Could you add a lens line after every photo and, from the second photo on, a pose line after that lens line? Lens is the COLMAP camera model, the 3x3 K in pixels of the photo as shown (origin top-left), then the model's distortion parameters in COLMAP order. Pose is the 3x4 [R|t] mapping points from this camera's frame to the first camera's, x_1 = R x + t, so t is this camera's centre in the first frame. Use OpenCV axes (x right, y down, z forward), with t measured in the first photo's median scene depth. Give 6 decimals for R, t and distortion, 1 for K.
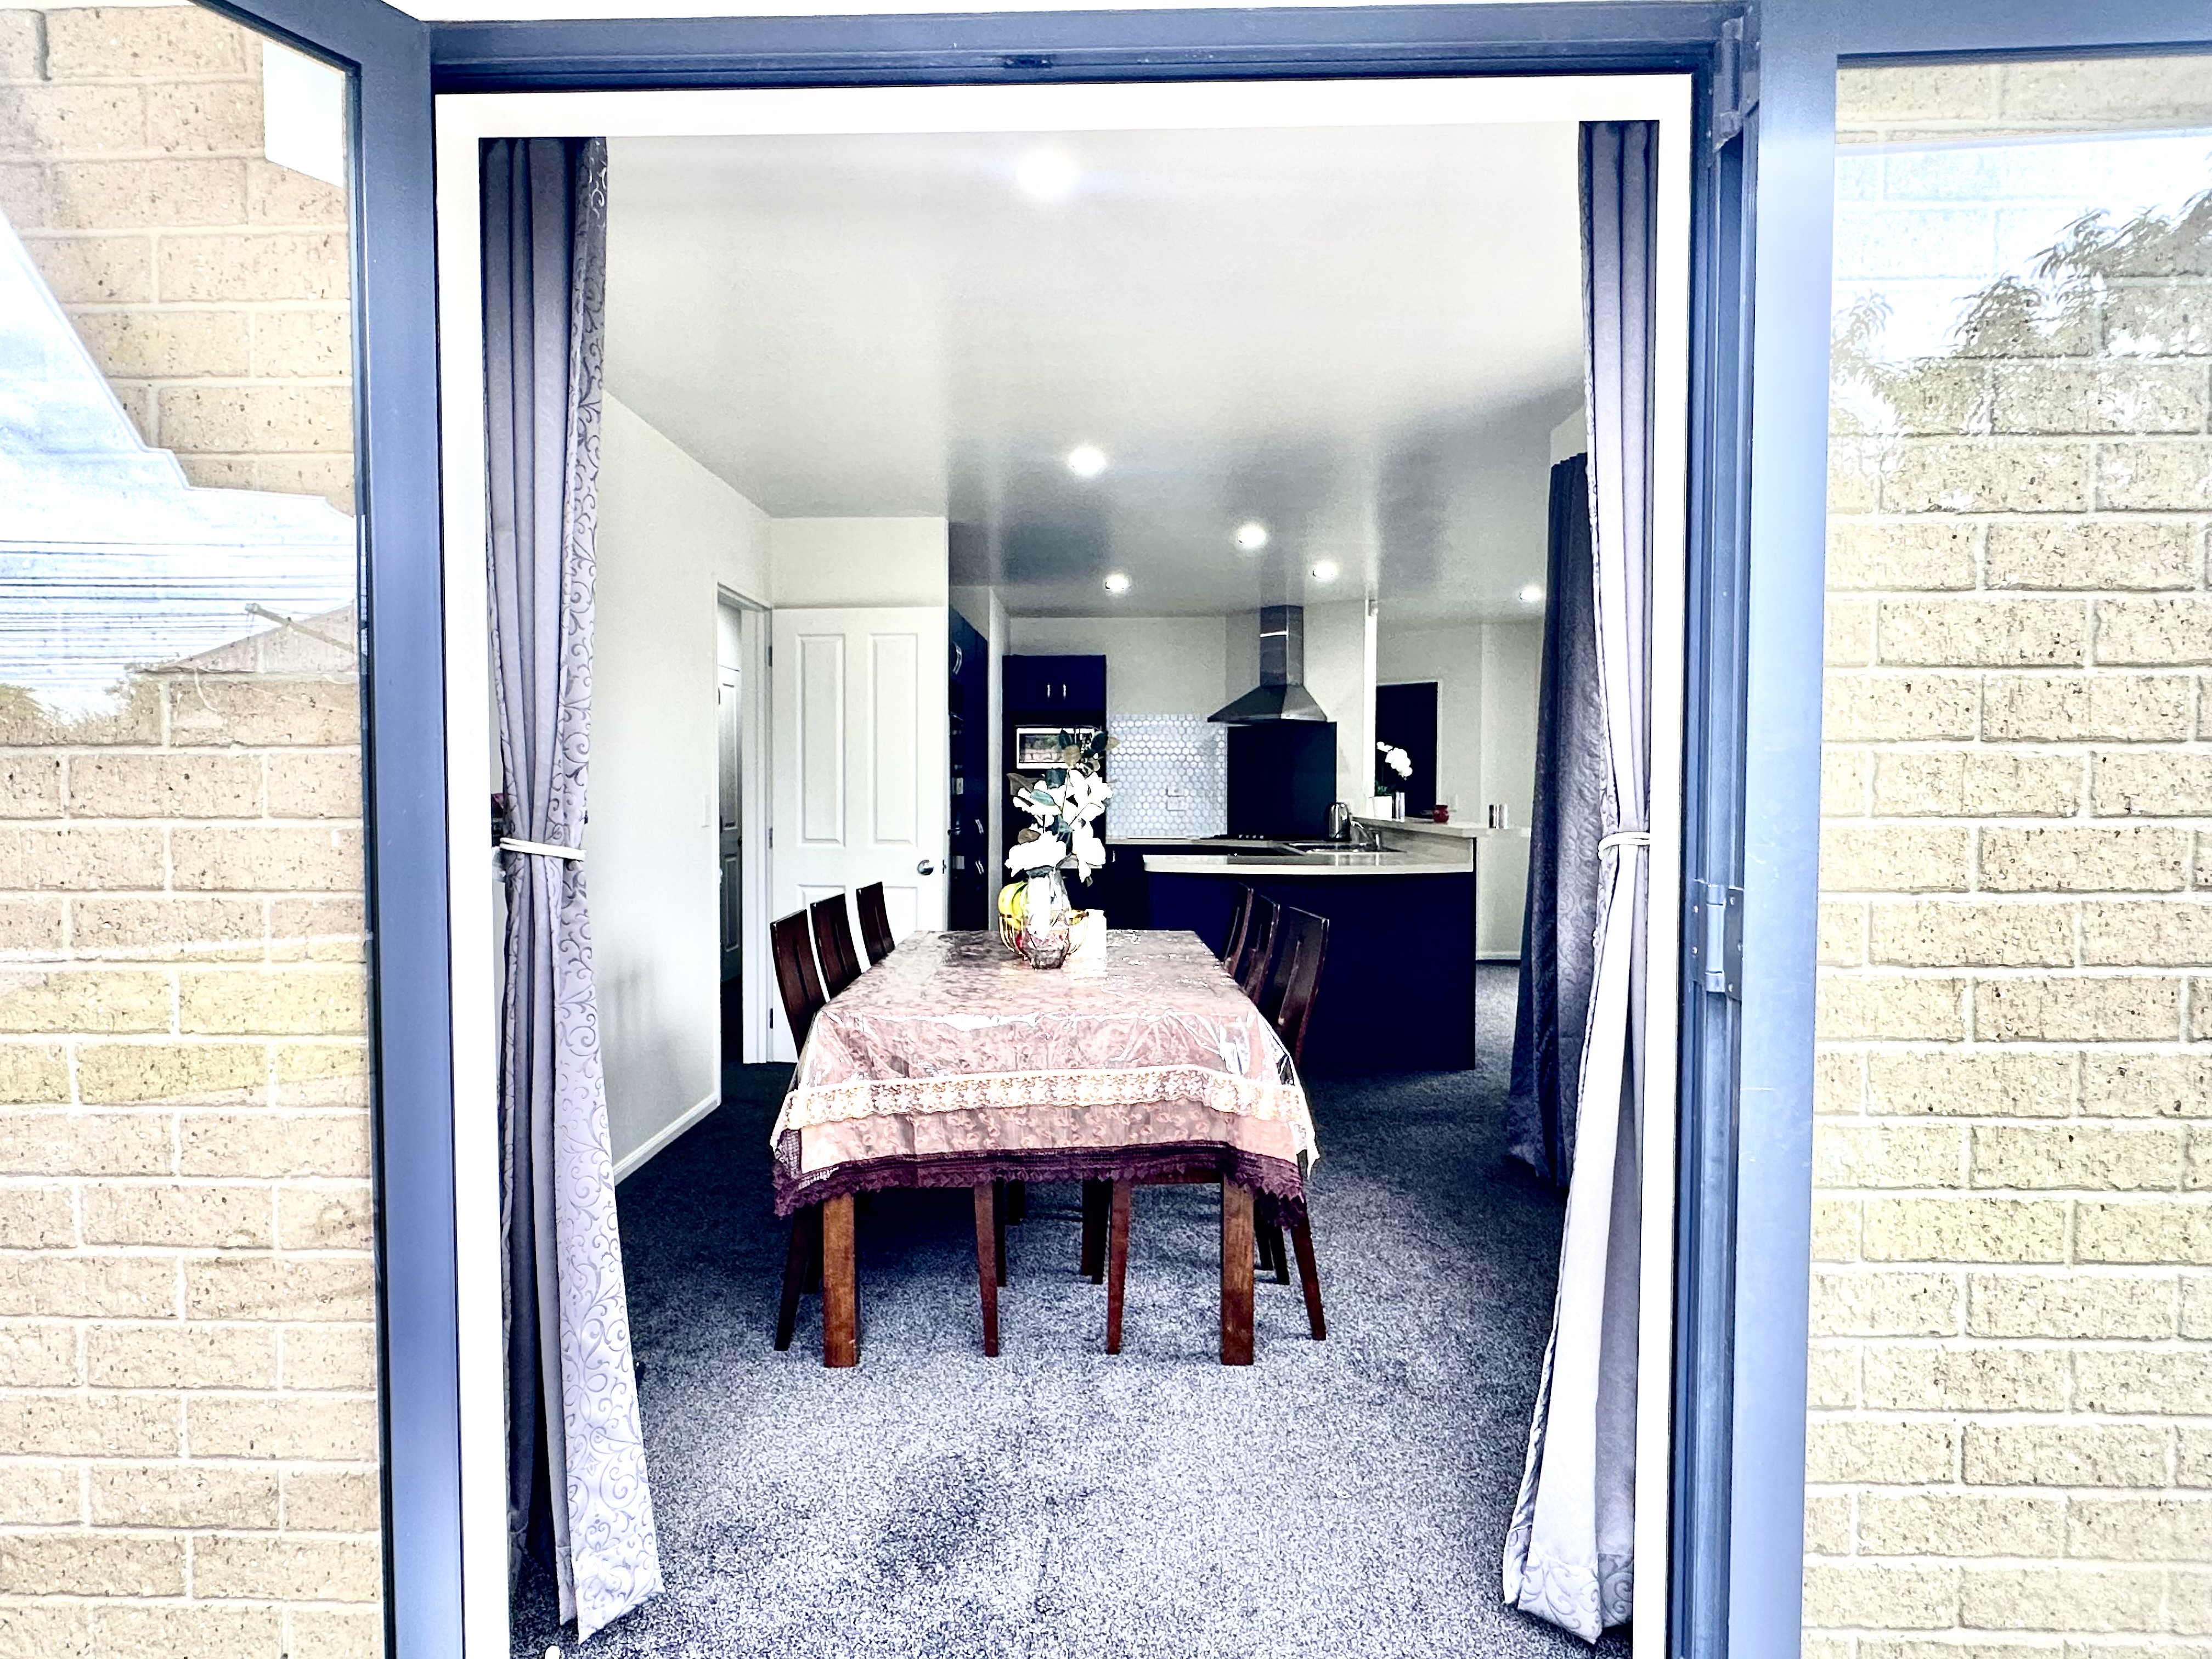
lens RADIAL K [[1301.9, 0, 1106.0], [0, 1301.9, 829.5], [0, 0, 1]] dist [-0.000029, -0.000012]
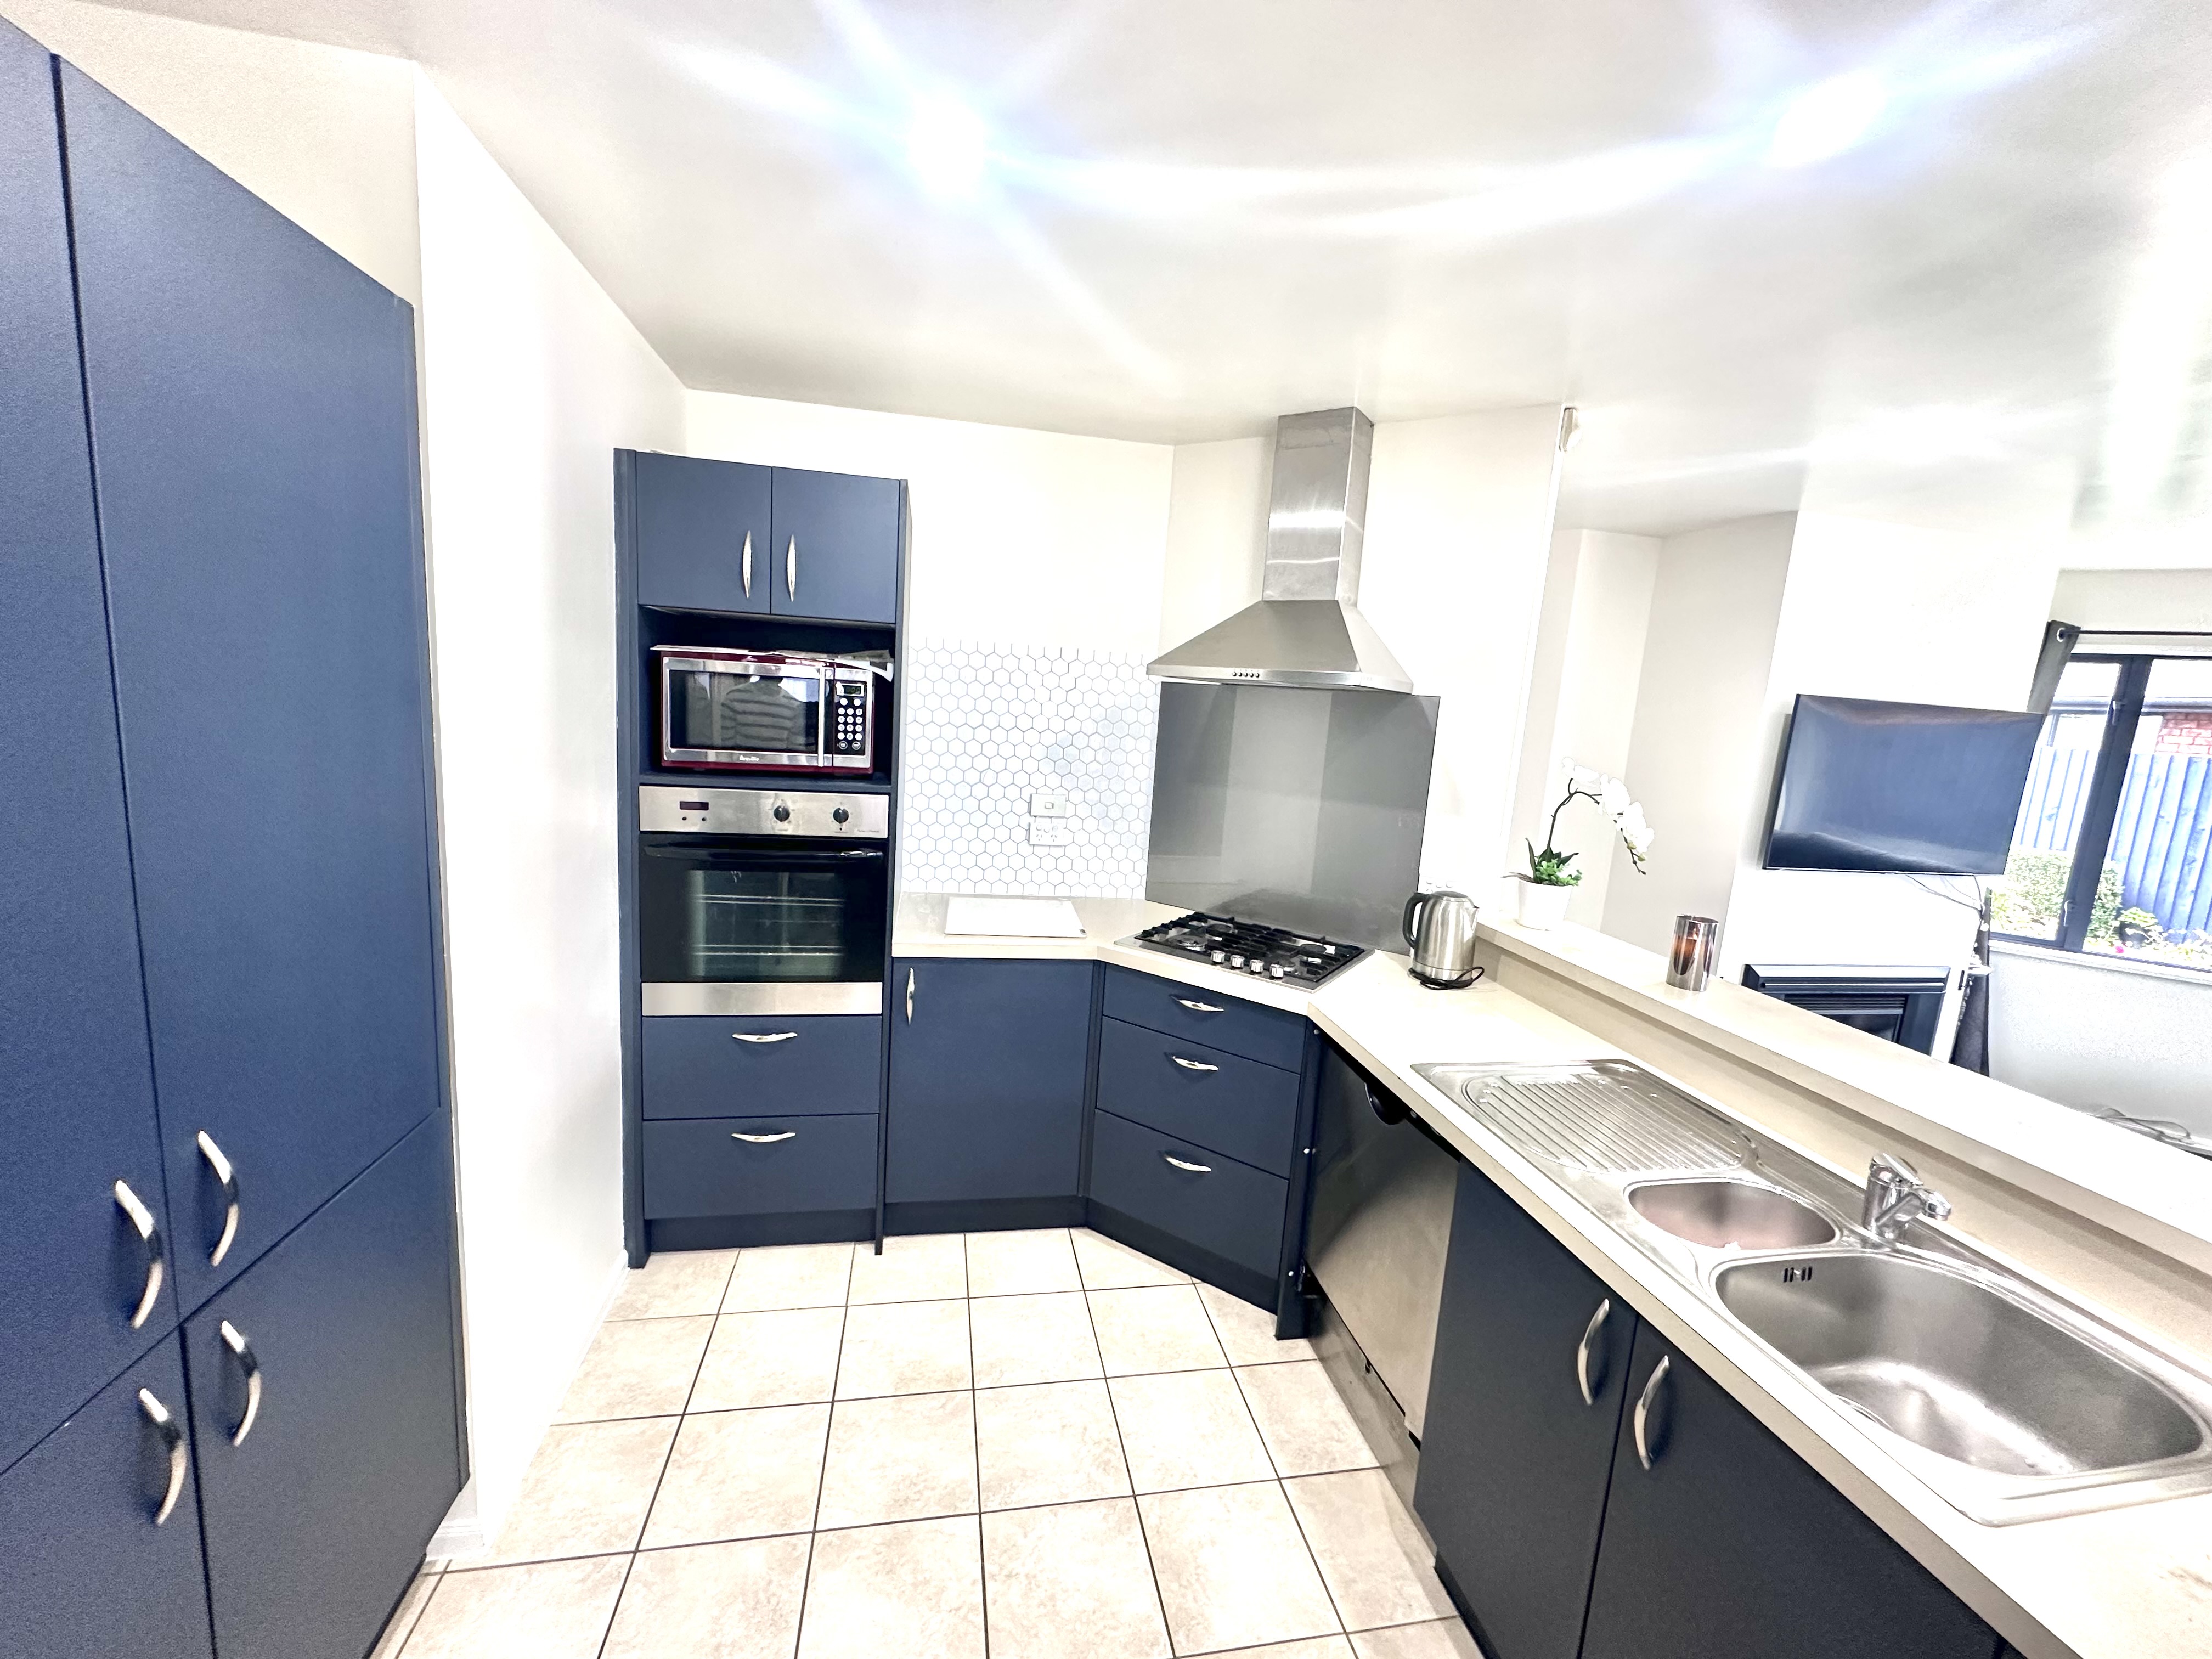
lens RADIAL K [[892.4, 0, 1106.0], [0, 892.4, 829.5], [0, 0, 1]] dist [0.001073, 0.000051]
pose [[0.979388, 0.038624, 0.198261, 0.009199], [-0.063073, 0.990946, 0.118527, -0.066674], [-0.191887, -0.128589, 0.972956, 0.715086]]
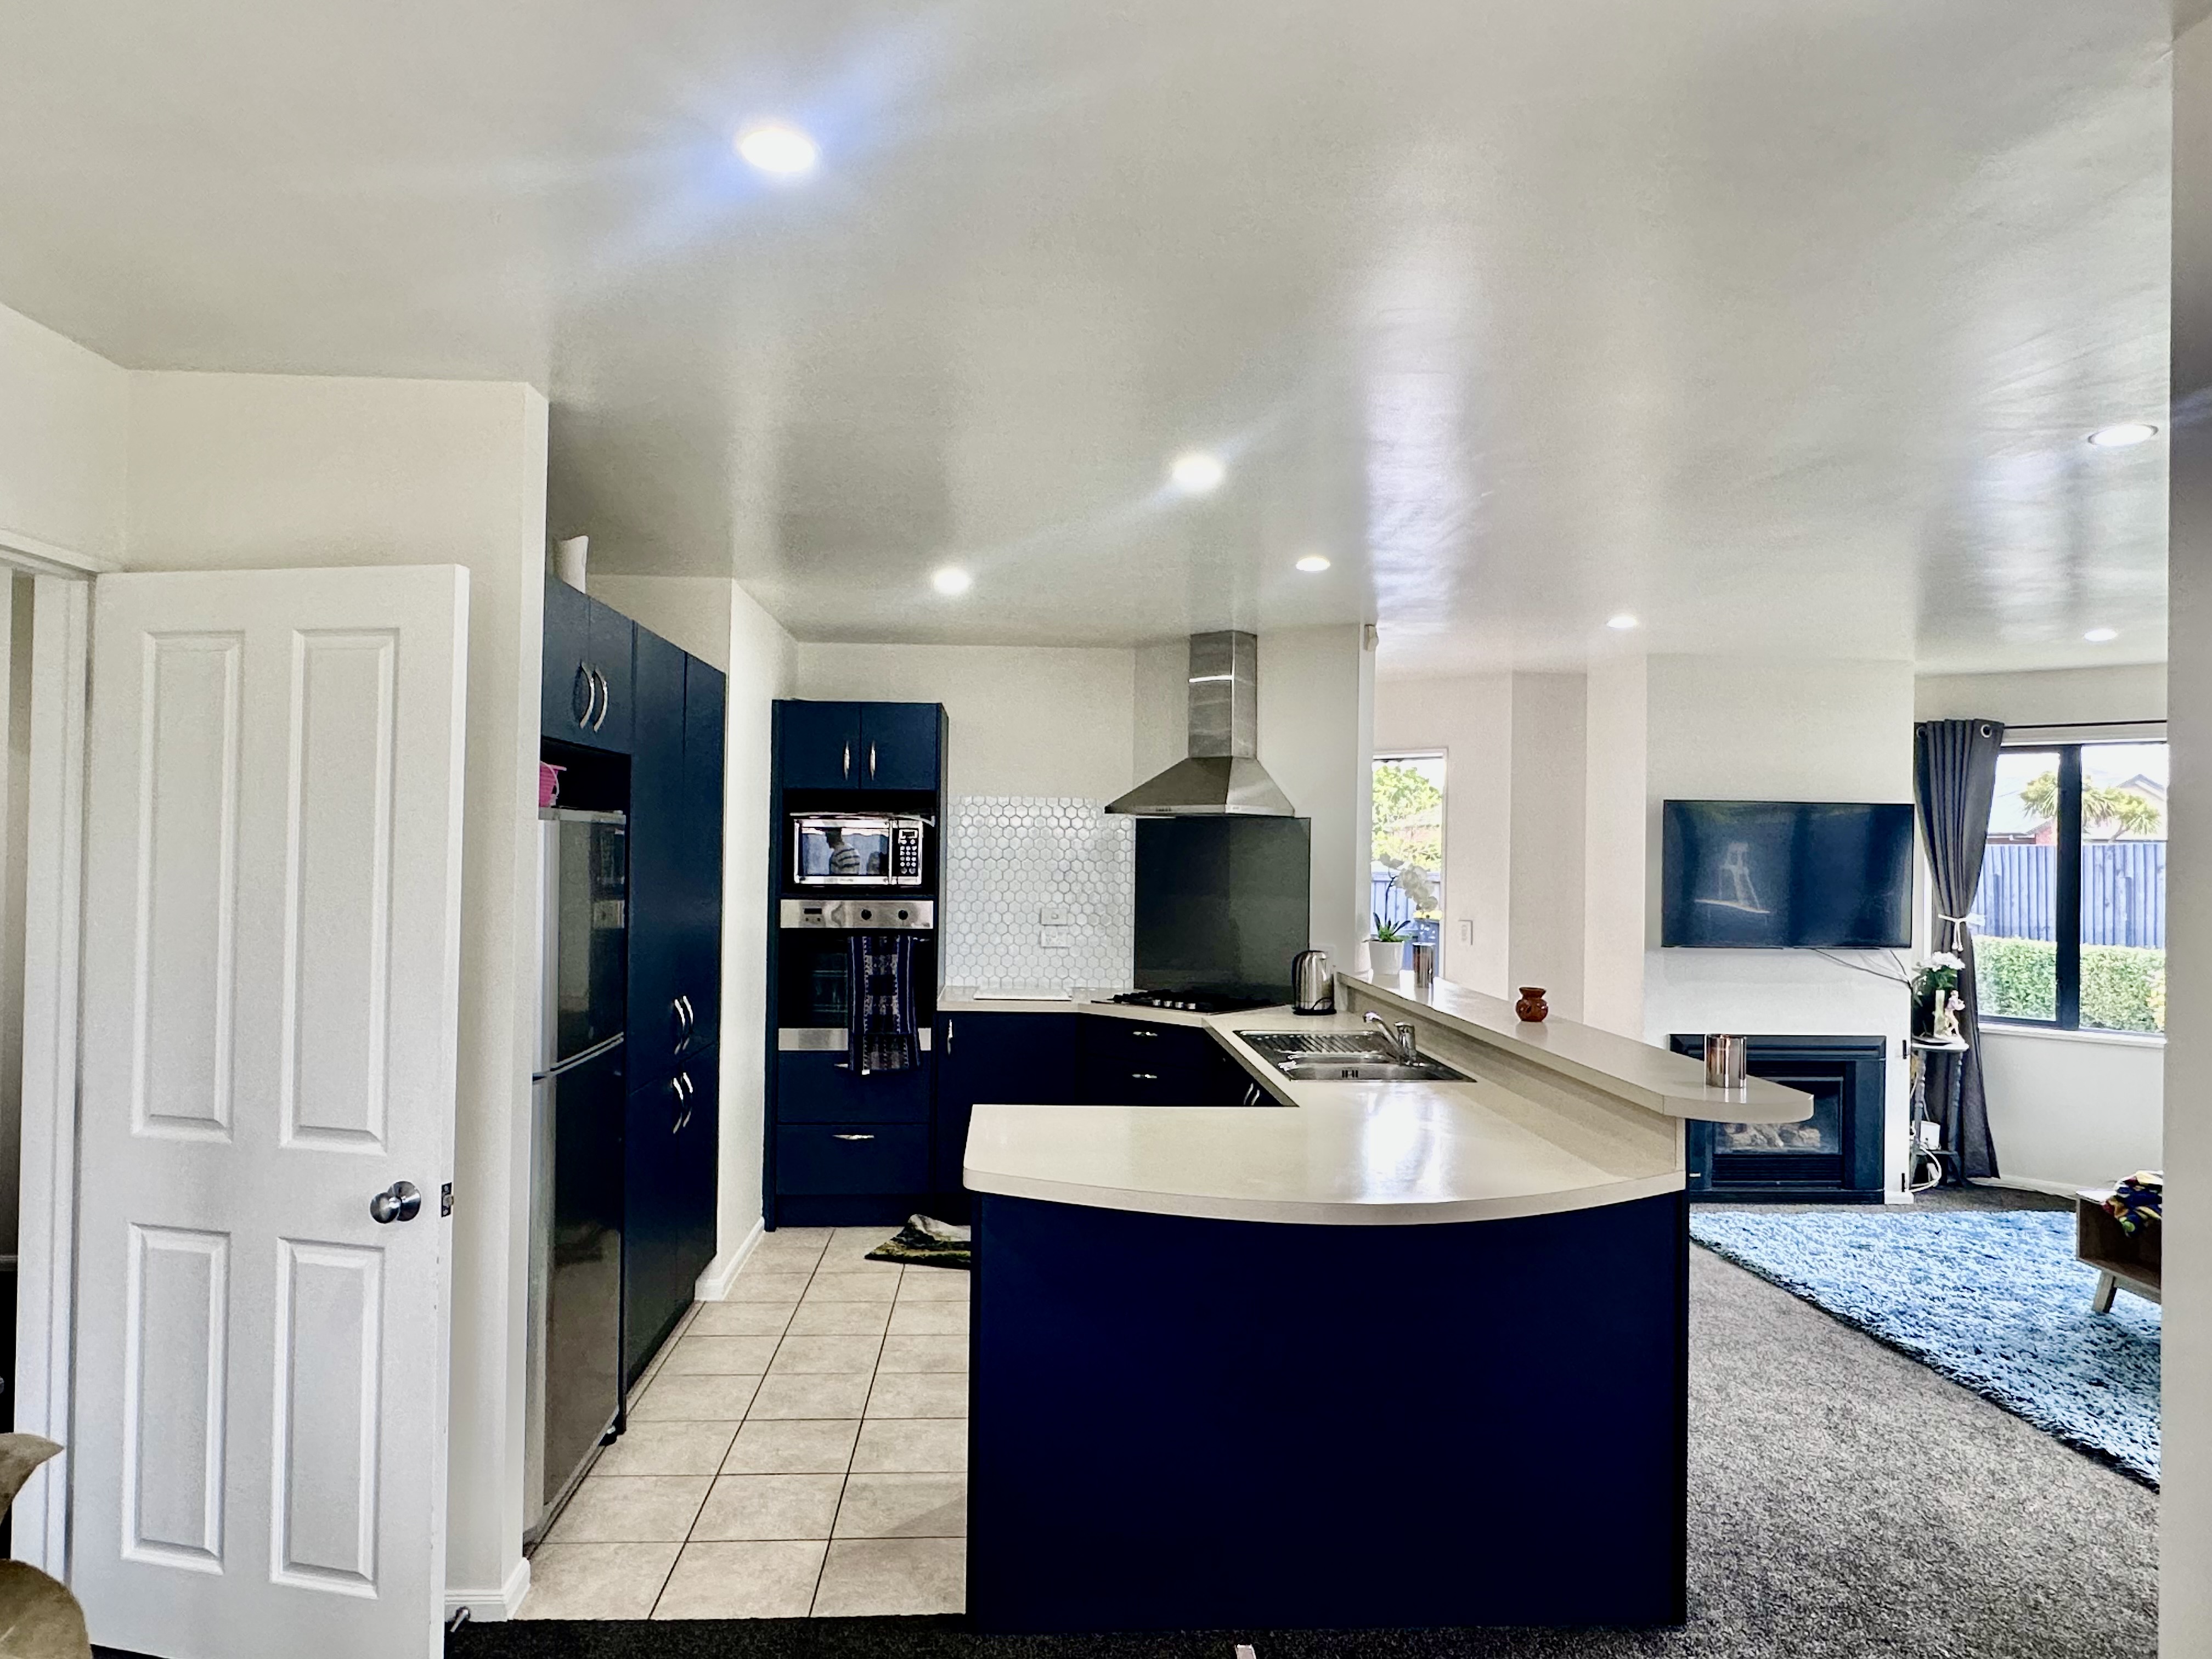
lens RADIAL K [[1334.0, 0, 1070.9], [0, 1334.0, 831.0], [0, 0, 1]] dist [0.043536, -0.000269]
pose [[0.998786, 0.017586, 0.046010, 0.032974], [-0.015619, 0.998963, -0.042772, -0.047075], [-0.046714, 0.042002, 0.998025, 0.363744]]
